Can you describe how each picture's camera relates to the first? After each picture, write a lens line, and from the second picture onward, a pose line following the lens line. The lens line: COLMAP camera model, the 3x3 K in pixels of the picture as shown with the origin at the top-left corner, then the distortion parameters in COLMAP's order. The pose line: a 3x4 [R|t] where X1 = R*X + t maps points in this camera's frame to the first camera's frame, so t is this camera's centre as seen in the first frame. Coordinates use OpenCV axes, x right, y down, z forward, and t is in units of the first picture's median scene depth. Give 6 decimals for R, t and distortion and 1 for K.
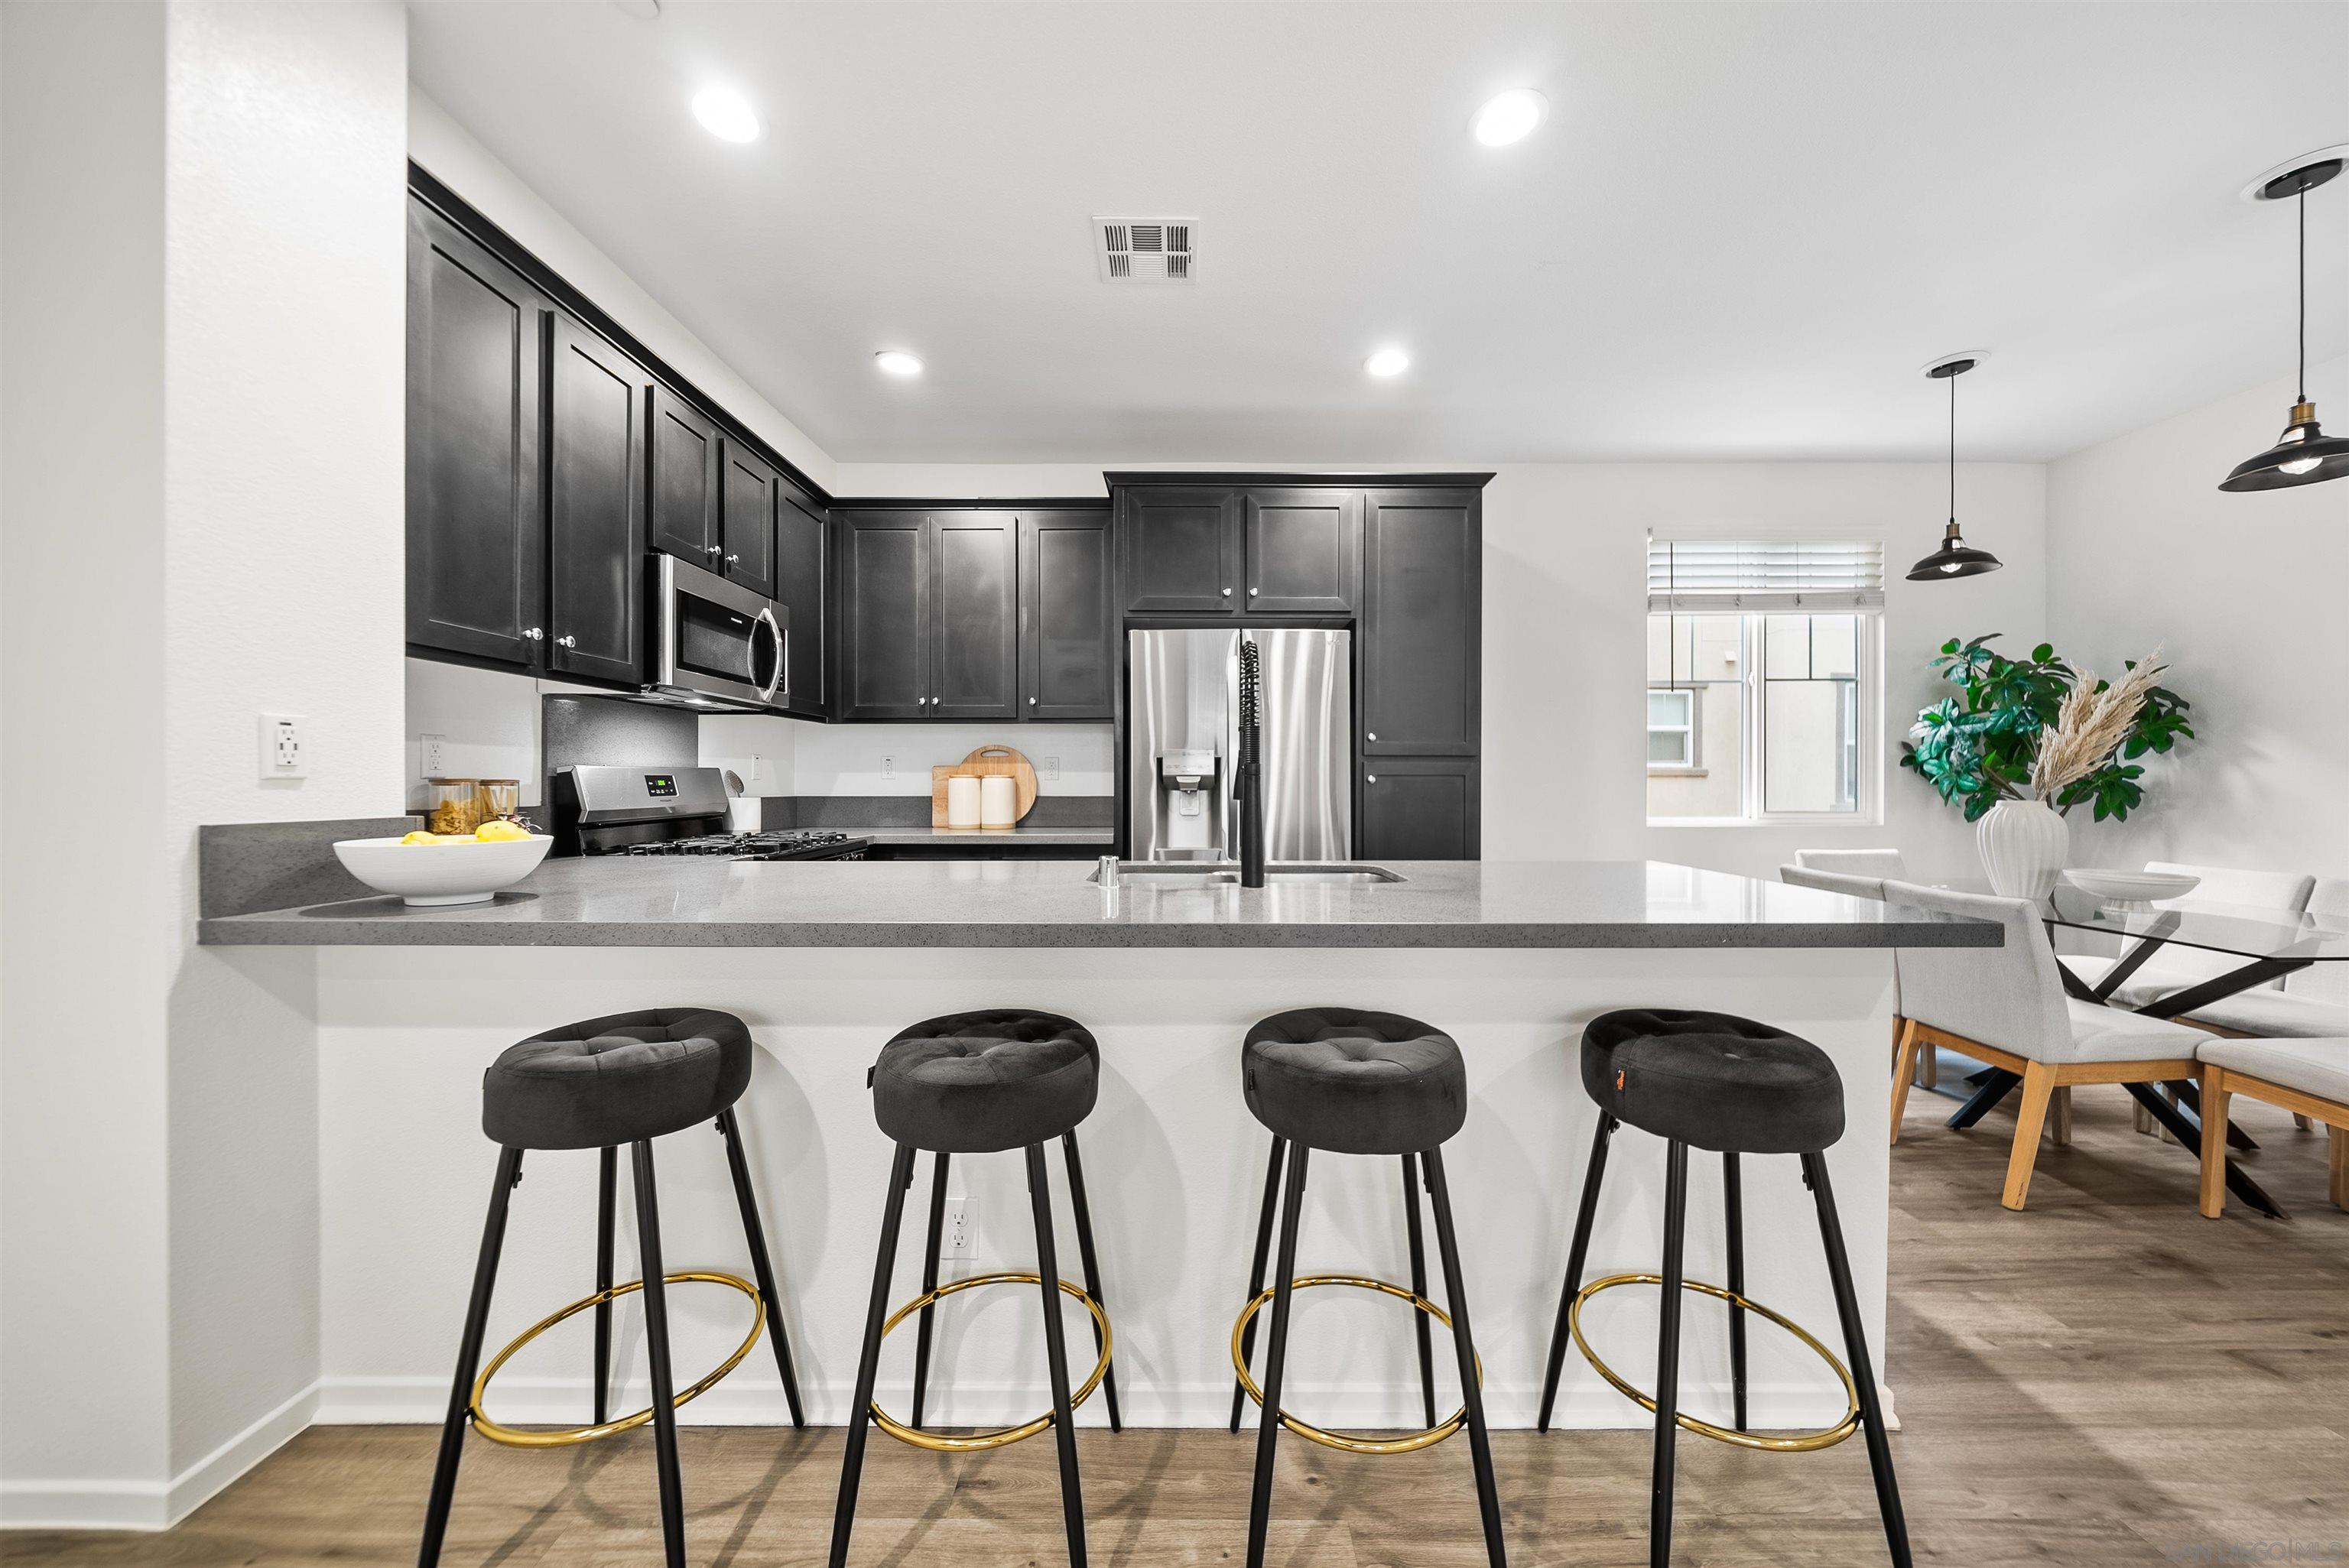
lens RADIAL K [[814.5, 0, 1187.5], [0, 814.5, 782.8], [0, 0, 1]] dist [-0.004387, 0.000119]
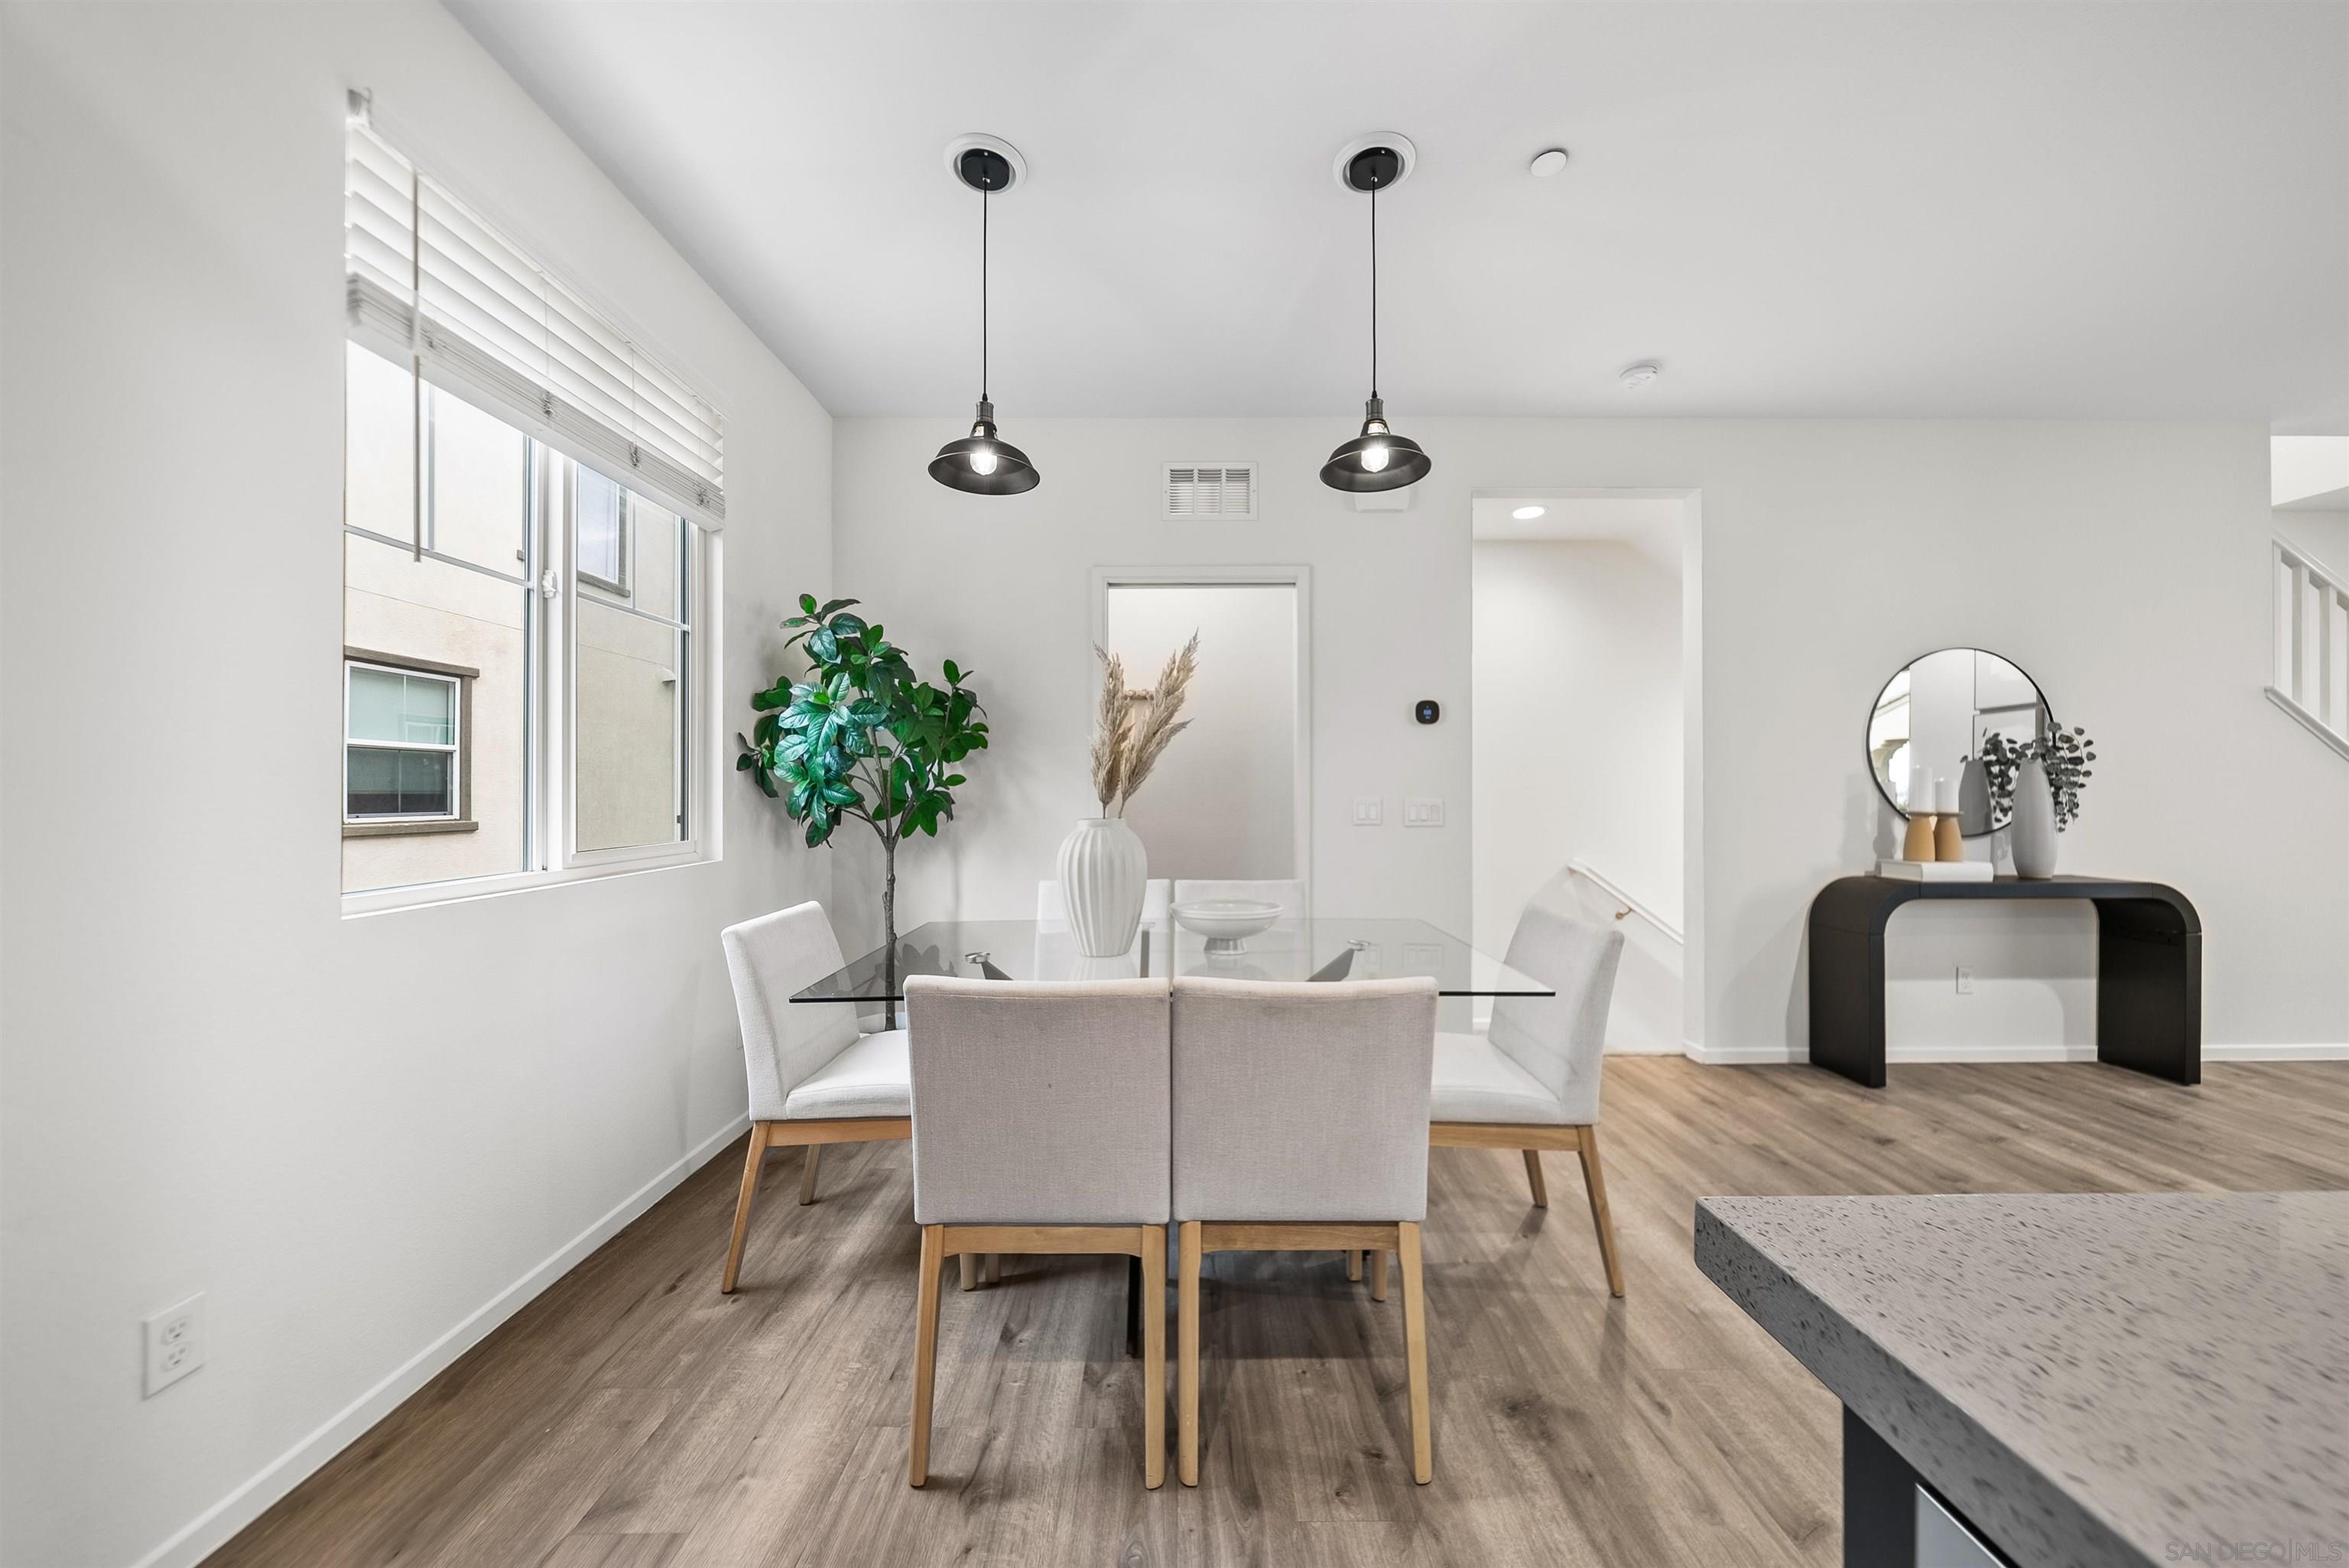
lens RADIAL K [[818.8, 0, 1182.3], [0, 818.8, 788.0], [0, 0, 1]] dist [-0.003842, -0.000130]
pose [[-0.004498, 0.002036, 0.999988, 0.275591], [0.004711, 0.999987, -0.002015, -0.003949], [-0.999979, 0.004702, -0.004508, 0.843358]]
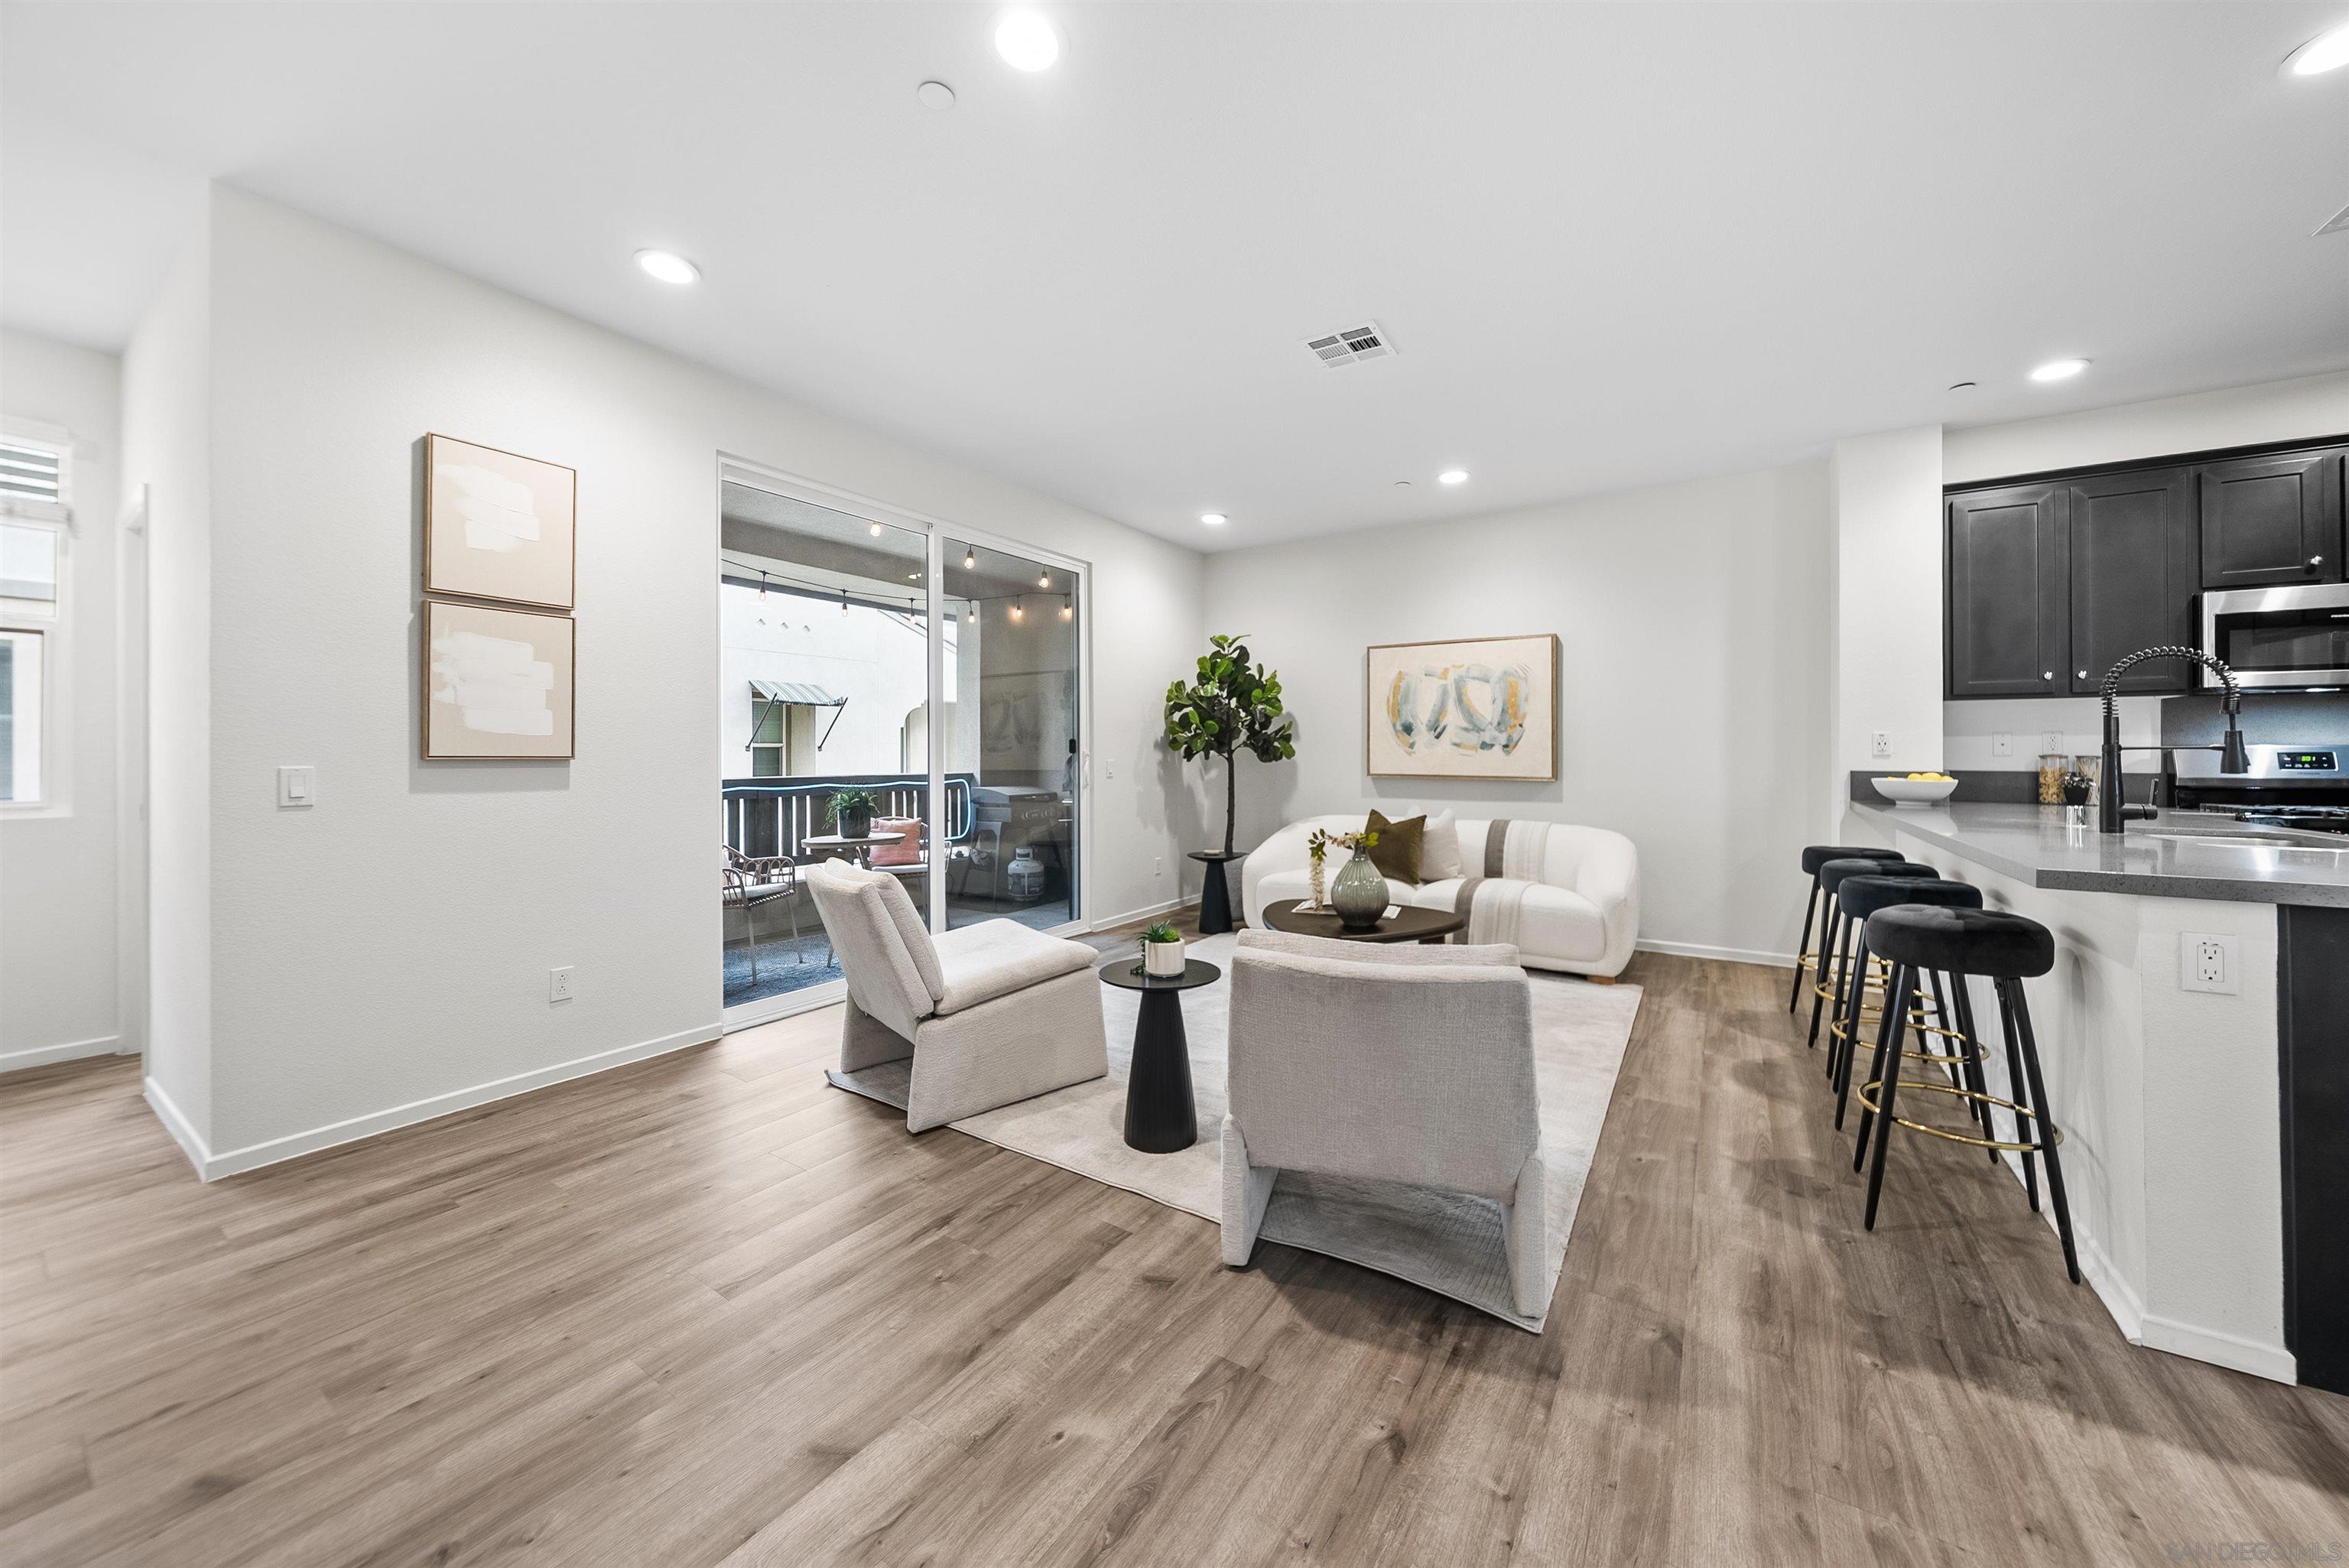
lens RADIAL K [[827.9, 0, 1186.1], [0, 827.9, 749.6], [0, 0, 1]] dist [-0.003421, -0.000143]
pose [[-0.544160, -0.005504, -0.838963, 1.193360], [-0.002816, 0.999985, -0.004734, -0.002111], [0.838977, -0.000214, -0.544167, 0.248235]]
